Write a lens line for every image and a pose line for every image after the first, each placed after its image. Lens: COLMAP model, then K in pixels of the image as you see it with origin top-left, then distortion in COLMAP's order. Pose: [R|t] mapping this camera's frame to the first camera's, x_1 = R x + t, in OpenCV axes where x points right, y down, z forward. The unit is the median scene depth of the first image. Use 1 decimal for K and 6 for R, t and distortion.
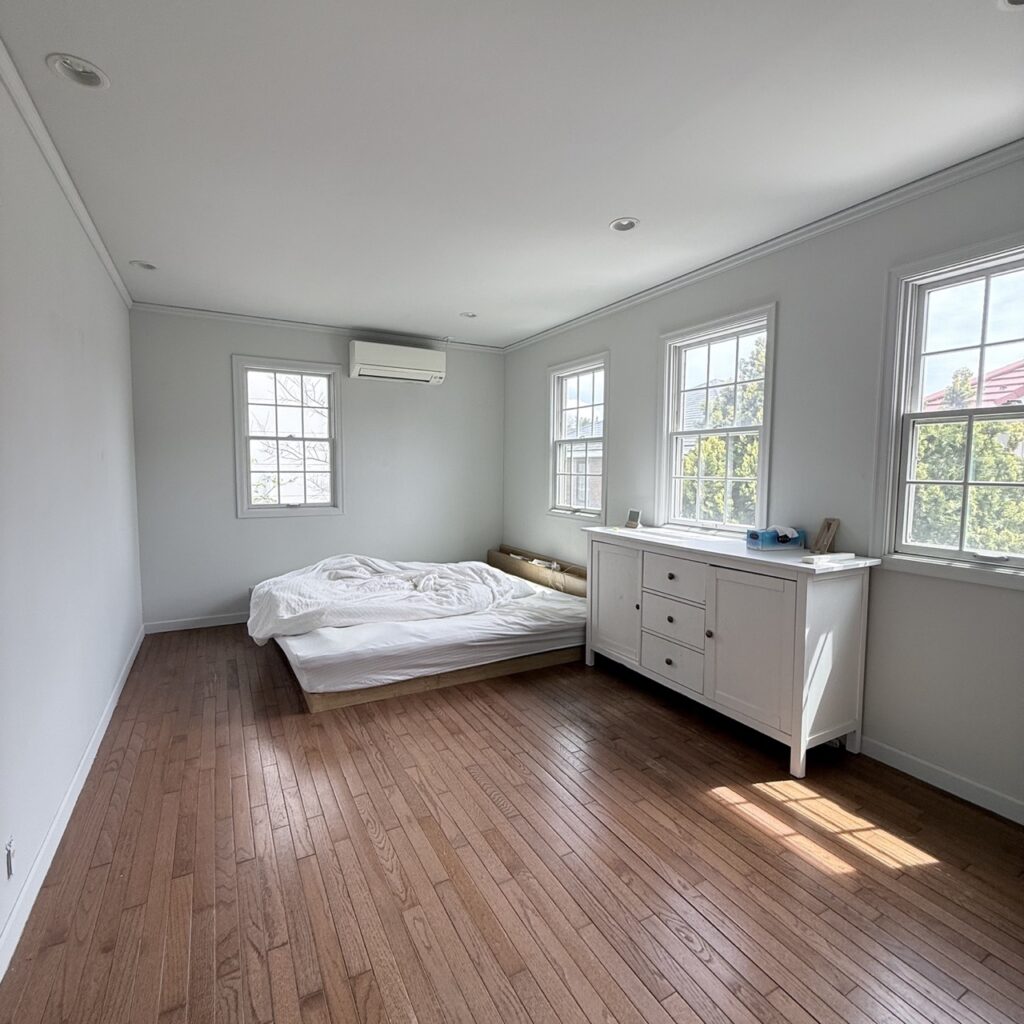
lens RADIAL K [[543.4, 0, 510.8], [0, 543.4, 512.0], [0, 0, 1]] dist [0.003620, -0.001103]
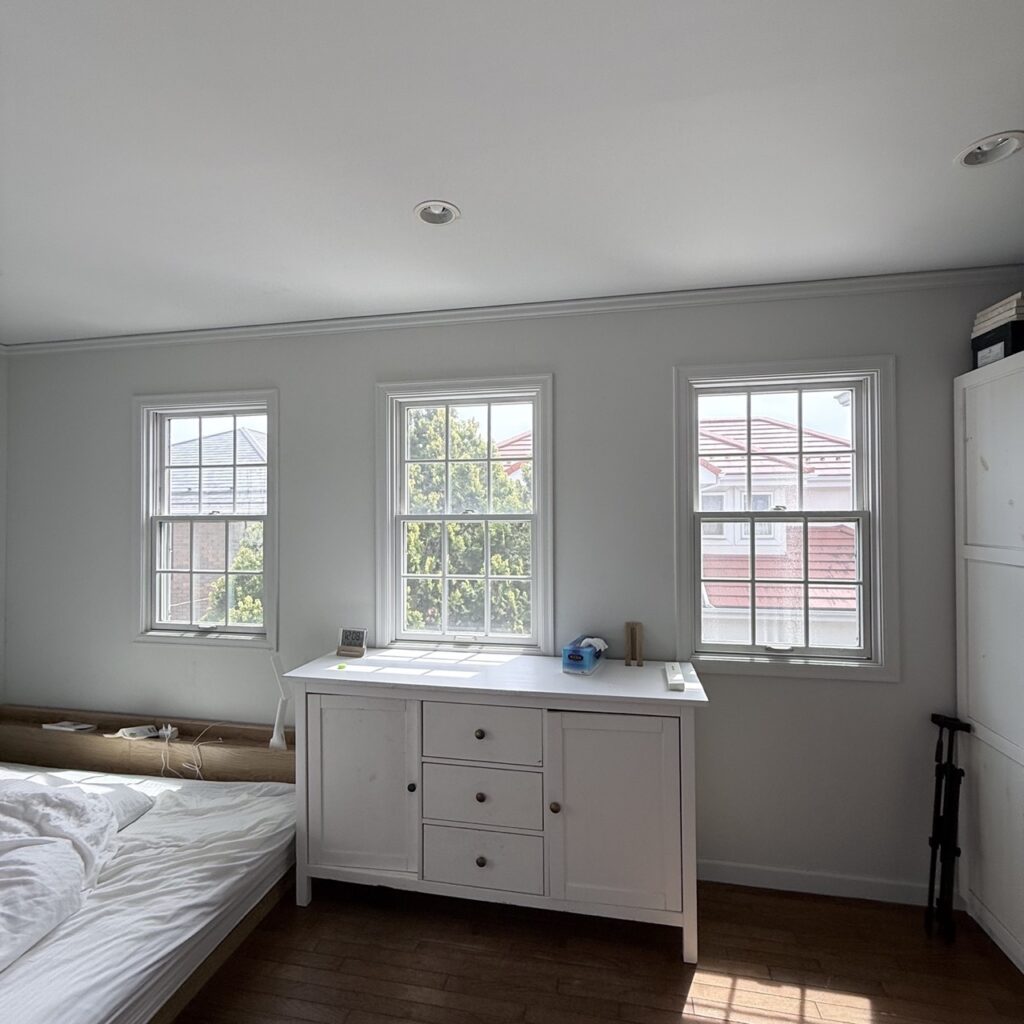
lens RADIAL K [[543.4, 0, 514.6], [0, 543.4, 509.7], [0, 0, 1]] dist [0.003620, -0.001103]
pose [[0.637518, -0.002093, 0.770433, -0.176453], [0.073027, 0.995658, -0.057724, -0.103298], [-0.766967, 0.093062, 0.634903, 0.423193]]
